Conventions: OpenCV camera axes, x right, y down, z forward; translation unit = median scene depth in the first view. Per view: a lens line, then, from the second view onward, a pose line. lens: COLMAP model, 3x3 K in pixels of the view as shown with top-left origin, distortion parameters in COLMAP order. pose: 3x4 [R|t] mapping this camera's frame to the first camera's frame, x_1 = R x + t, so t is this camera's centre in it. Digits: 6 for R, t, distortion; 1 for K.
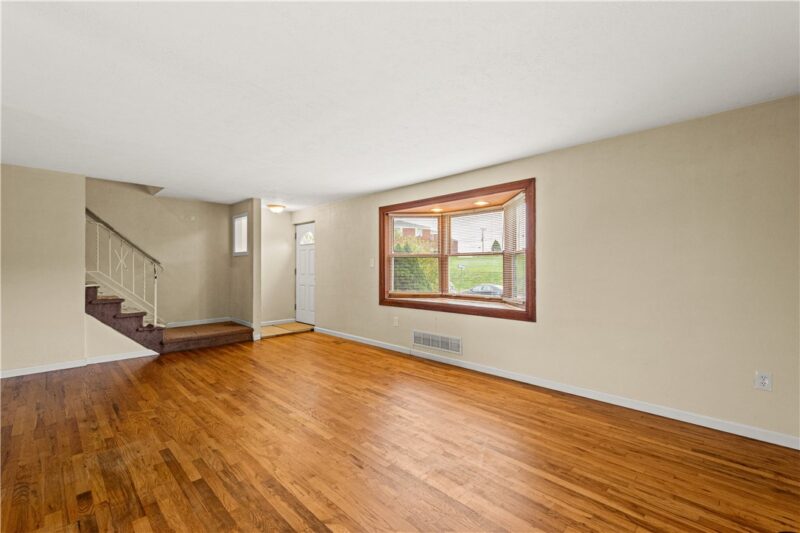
lens RADIAL K [[353.9, 0, 402.7], [0, 353.9, 266.3], [0, 0, 1]] dist [0.001049, -0.000158]
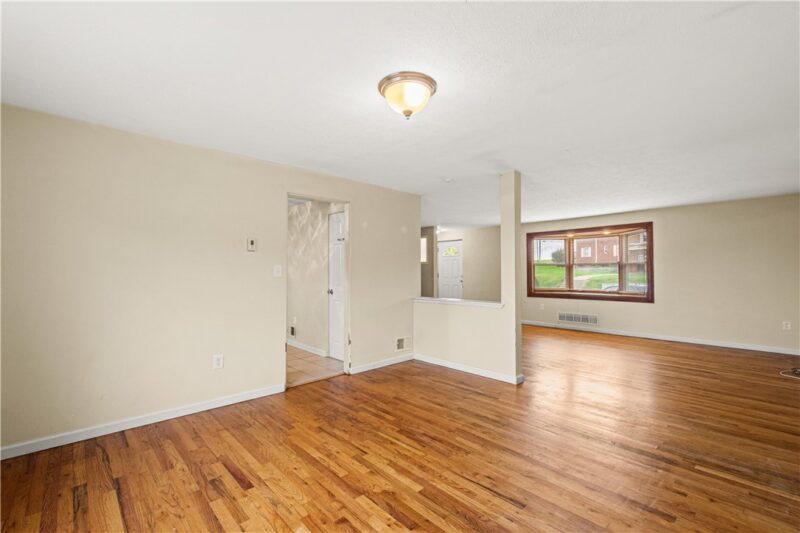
lens RADIAL K [[353.9, 0, 402.7], [0, 353.9, 266.3], [0, 0, 1]] dist [0.001049, -0.000158]
pose [[0.999545, -0.000406, -0.030161, -0.670596], [0.000035, 0.999925, -0.012280, -0.005254], [0.030163, 0.012273, 0.999470, -0.660530]]
